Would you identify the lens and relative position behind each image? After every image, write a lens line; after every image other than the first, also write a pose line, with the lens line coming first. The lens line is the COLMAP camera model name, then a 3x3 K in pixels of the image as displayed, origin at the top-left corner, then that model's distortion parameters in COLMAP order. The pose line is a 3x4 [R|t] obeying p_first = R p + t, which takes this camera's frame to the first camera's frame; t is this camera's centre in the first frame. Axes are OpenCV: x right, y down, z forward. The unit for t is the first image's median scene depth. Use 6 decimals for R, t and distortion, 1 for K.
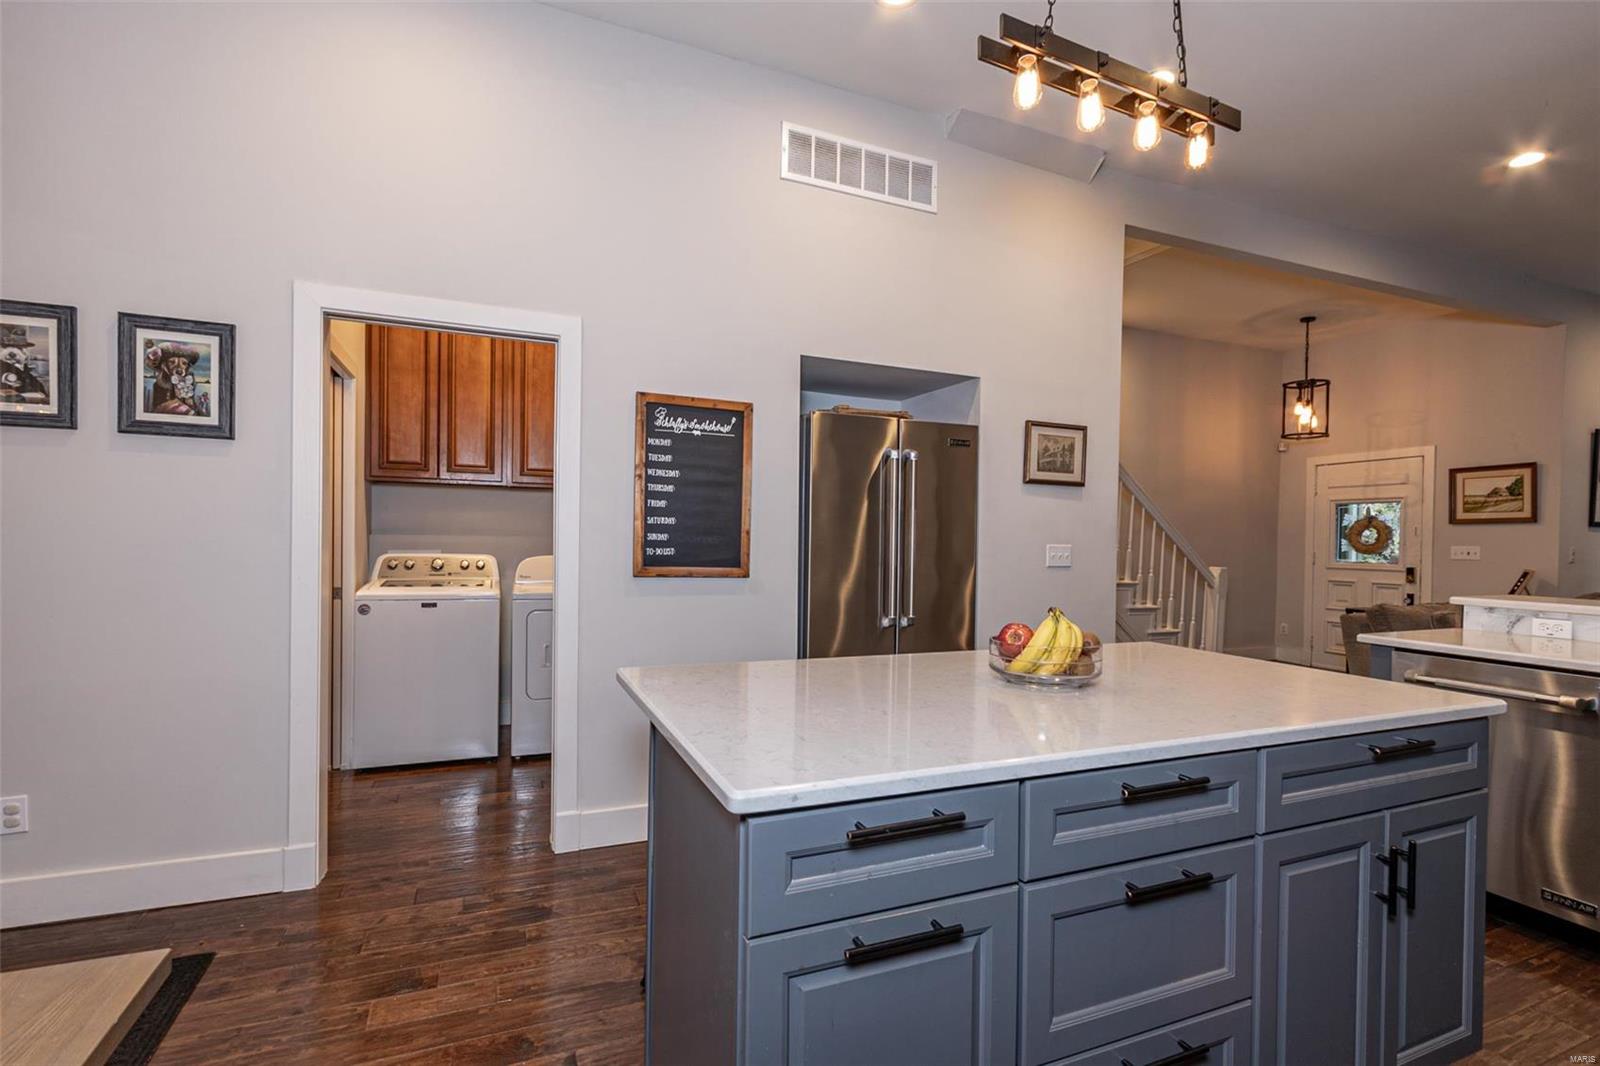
lens RADIAL K [[727.6, 0, 786.1], [0, 727.6, 546.8], [0, 0, 1]] dist [0.000804, -0.001269]
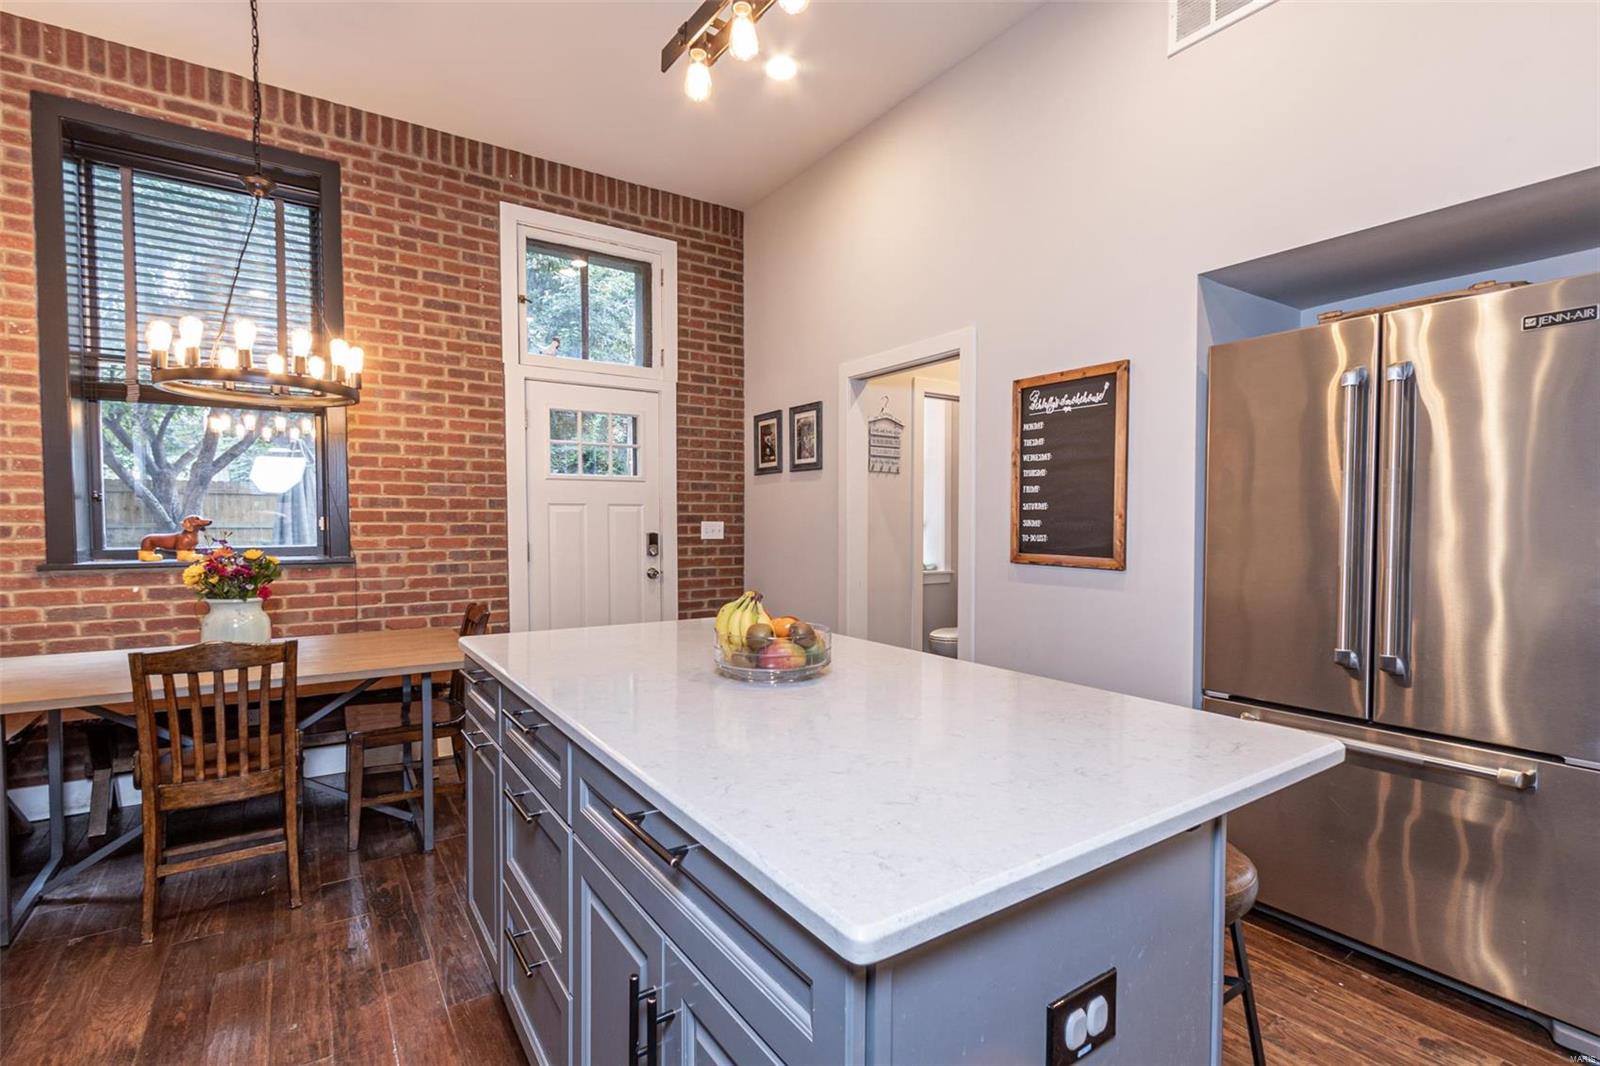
lens RADIAL K [[730.9, 0, 790.8], [0, 730.9, 547.1], [0, 0, 1]] dist [0.005192, -0.001278]
pose [[0.207434, 0.015454, -0.978127, 0.366167], [-0.009667, 0.999859, 0.013748, 0.004119], [0.978201, 0.006604, 0.207554, 0.241406]]
